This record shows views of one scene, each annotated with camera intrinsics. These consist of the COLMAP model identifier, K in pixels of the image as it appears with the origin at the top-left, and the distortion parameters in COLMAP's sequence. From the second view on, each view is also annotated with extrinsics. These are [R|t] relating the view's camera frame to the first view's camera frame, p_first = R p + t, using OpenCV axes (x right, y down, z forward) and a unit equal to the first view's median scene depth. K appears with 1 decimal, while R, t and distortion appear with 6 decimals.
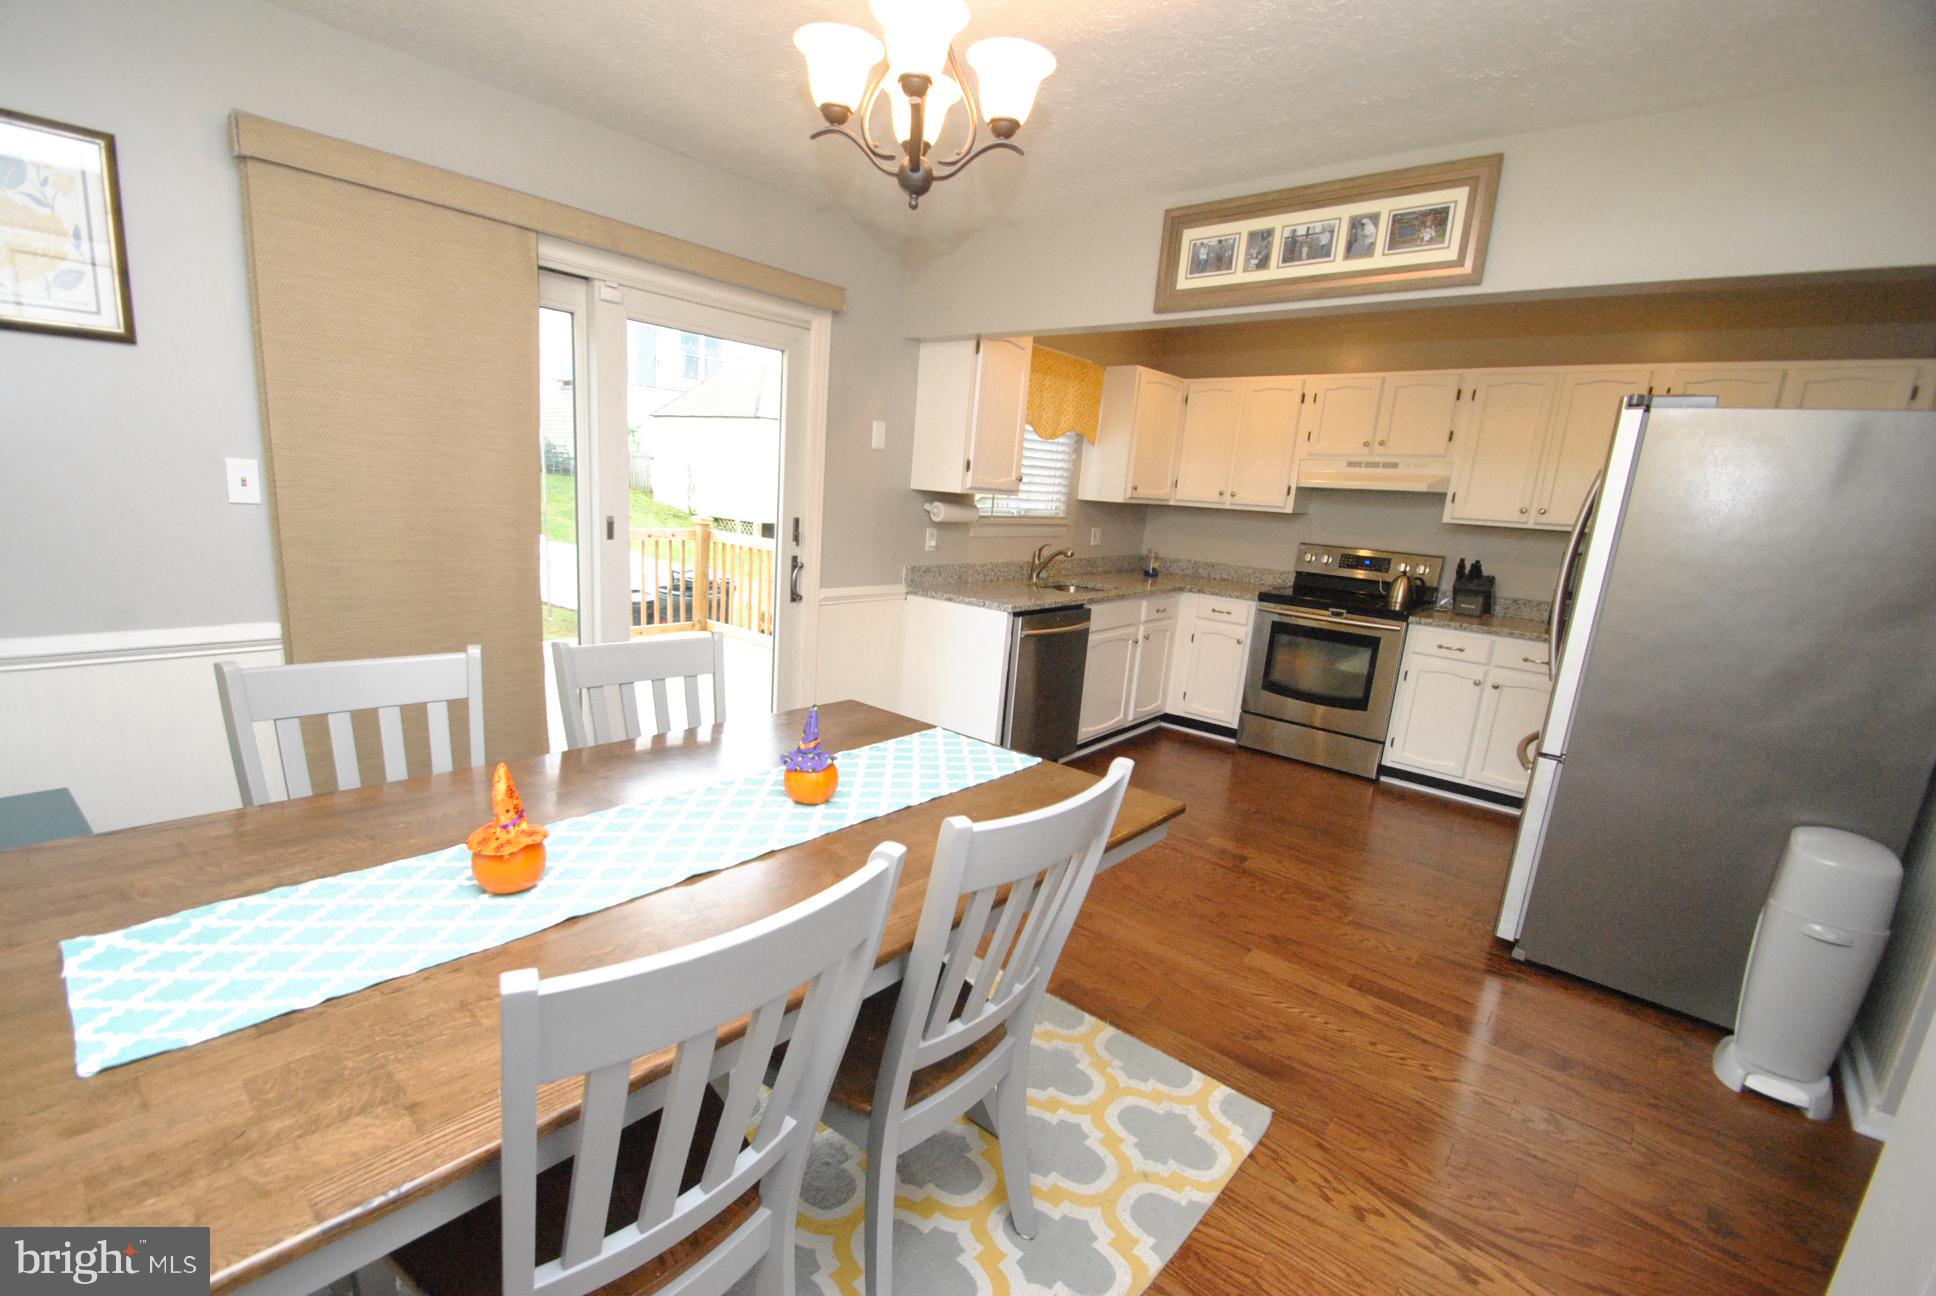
lens RADIAL K [[844.8, 0, 911.1], [0, 844.8, 656.3], [0, 0, 1]] dist [0.001424, -0.009389]
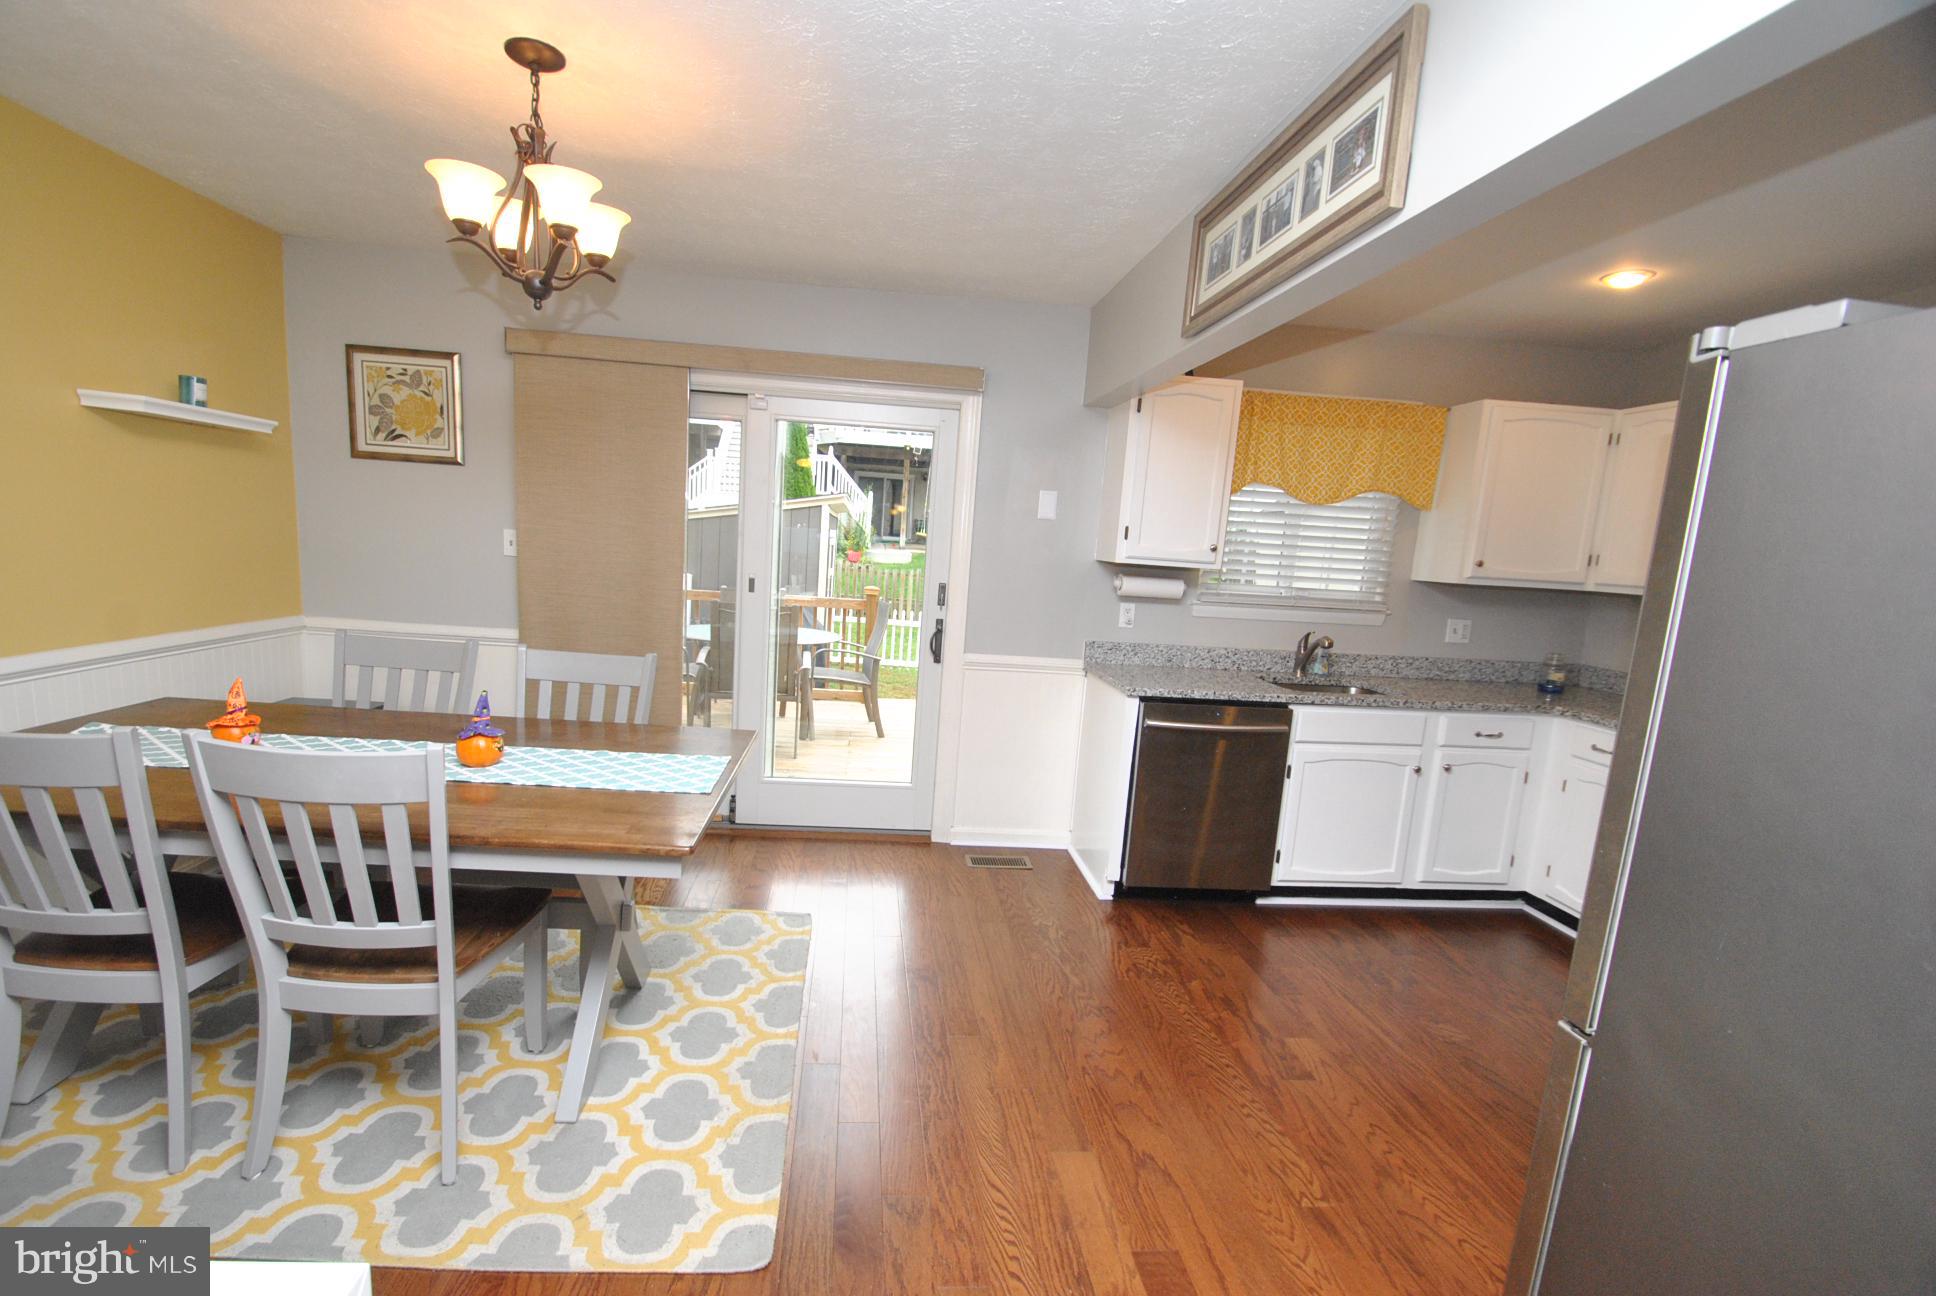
lens RADIAL K [[844.8, 0, 926.3], [0, 844.8, 652.9], [0, 0, 1]] dist [0.001424, -0.009389]
pose [[0.728537, 0.069422, -0.681480, 0.471036], [-0.151501, 0.986544, -0.061464, -0.008572], [0.668043, 0.148023, 0.729251, 0.186542]]
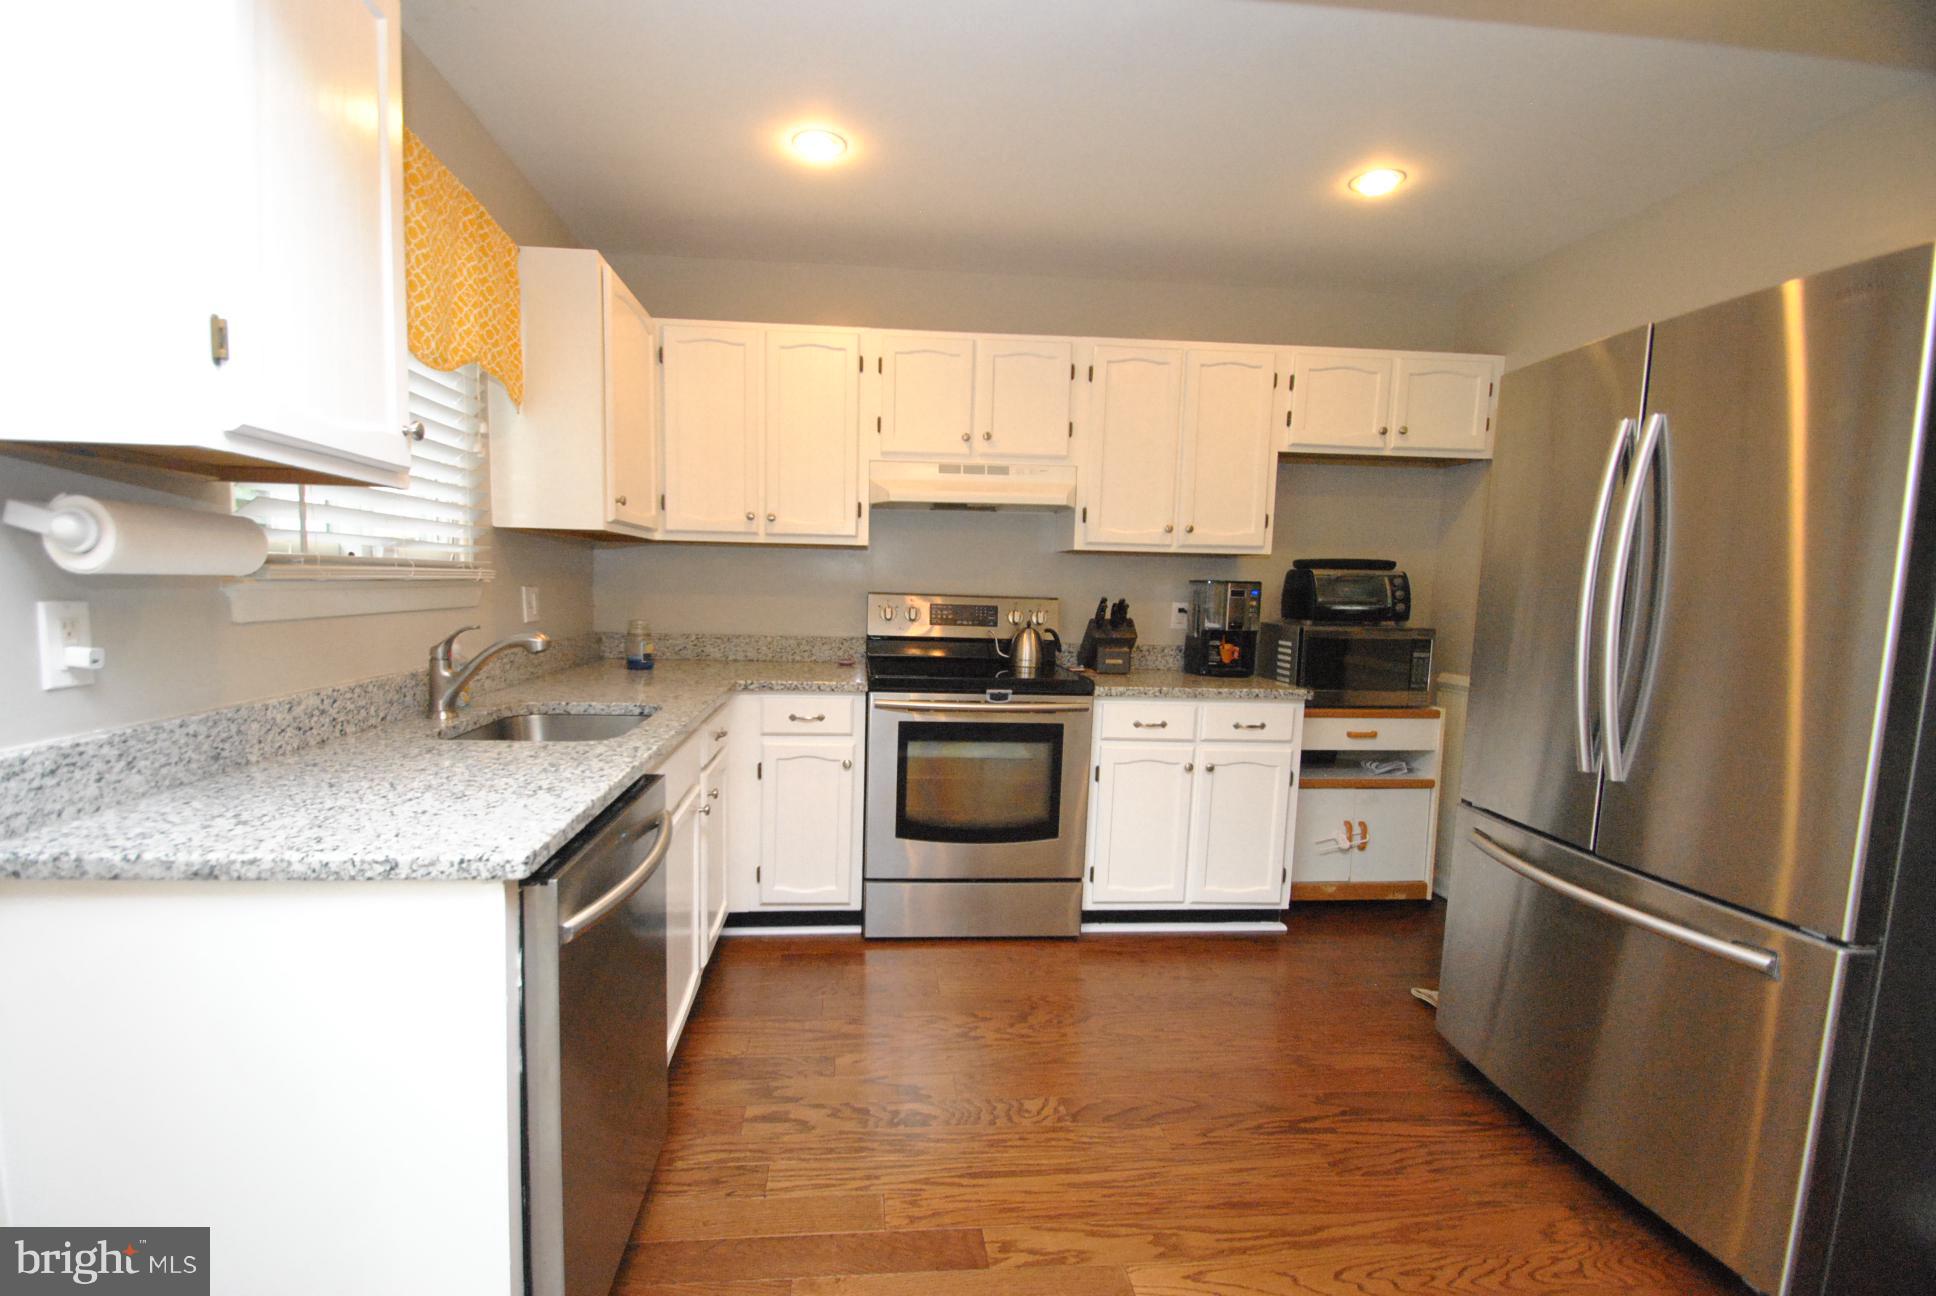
lens RADIAL K [[844.8, 0, 933.4], [0, 844.8, 669.4], [0, 0, 1]] dist [0.001424, -0.009389]
pose [[0.673378, -0.120891, 0.729347, 0.014663], [0.165877, 0.986093, 0.010299, -0.085676], [-0.720449, 0.114047, 0.684066, 0.606265]]
